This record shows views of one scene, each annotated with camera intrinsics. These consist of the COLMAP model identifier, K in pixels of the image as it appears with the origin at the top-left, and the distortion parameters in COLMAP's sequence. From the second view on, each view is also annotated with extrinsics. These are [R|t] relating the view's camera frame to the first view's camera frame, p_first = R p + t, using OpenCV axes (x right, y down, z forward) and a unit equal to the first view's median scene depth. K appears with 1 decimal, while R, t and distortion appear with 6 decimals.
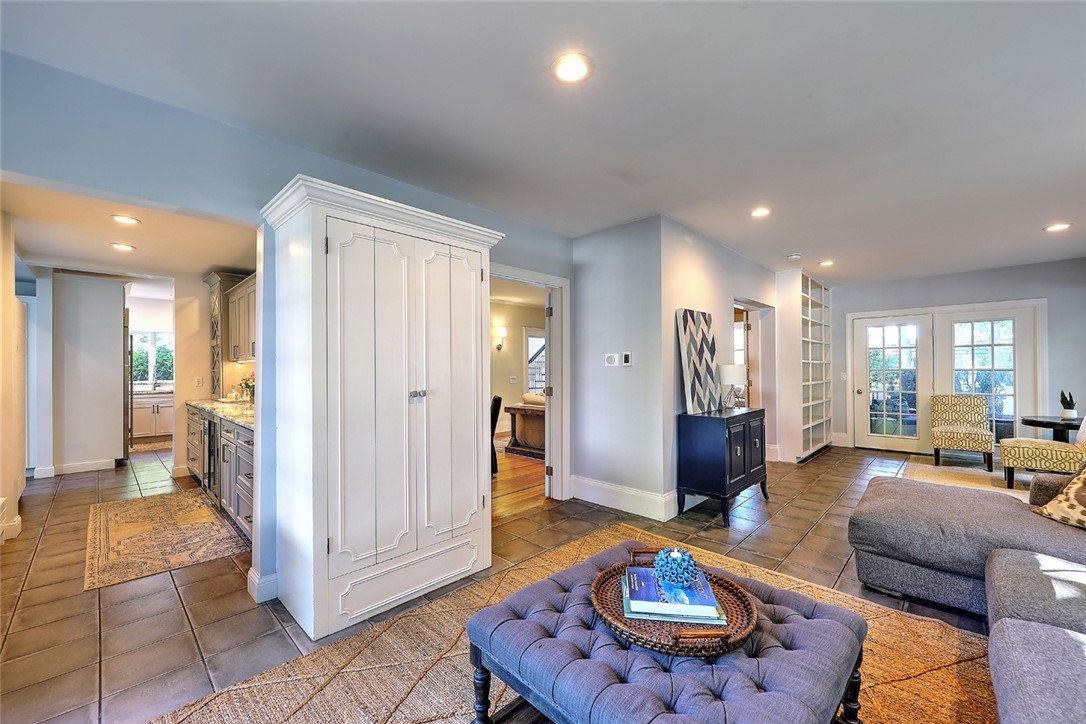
lens RADIAL K [[424.3, 0, 548.4], [0, 424.3, 365.4], [0, 0, 1]] dist [0.001304, 0.000149]
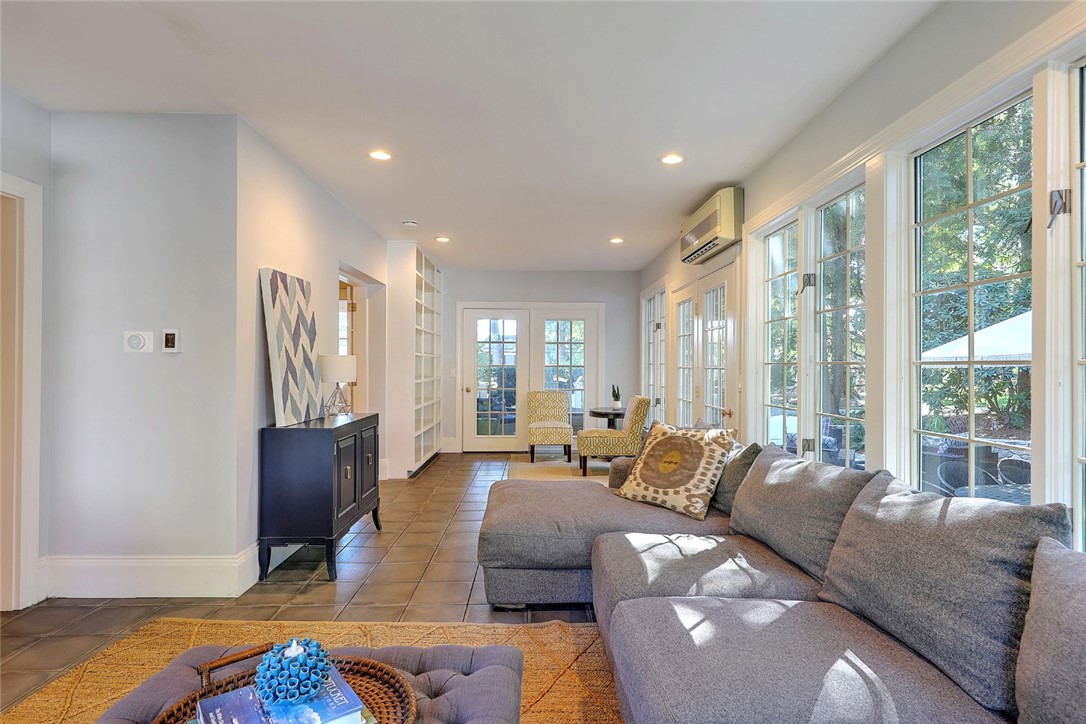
lens RADIAL K [[570.7, 0, 545.4], [0, 570.7, 365.8], [0, 0, 1]] dist [0.002779, 0.000195]
pose [[0.704753, 0.009434, 0.709390, -0.013736], [-0.016414, 0.999861, 0.003009, 0.008638], [-0.709263, -0.013764, 0.704810, 0.061162]]
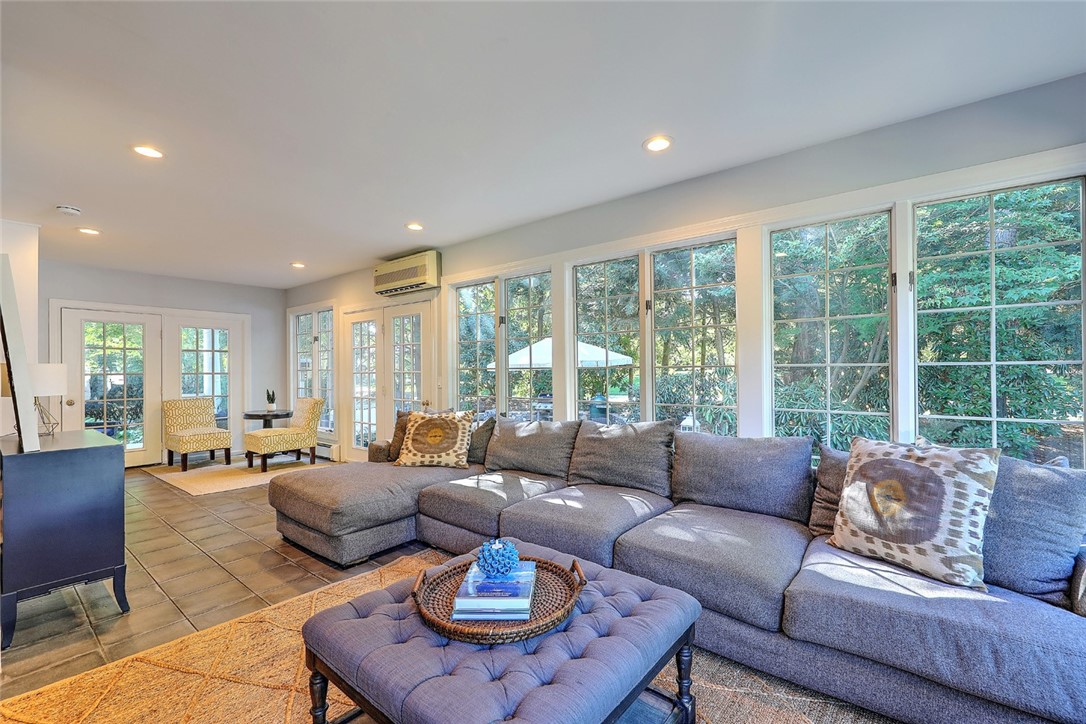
lens RADIAL K [[459.5, 0, 543.0], [0, 459.5, 362.0], [0, 0, 1]] dist [0.001094, 0.000220]
pose [[-0.082880, 0.024187, 0.996266, -0.307002], [-0.001169, 0.999702, -0.024368, 0.012946], [-0.996559, -0.003184, -0.082827, 0.371803]]
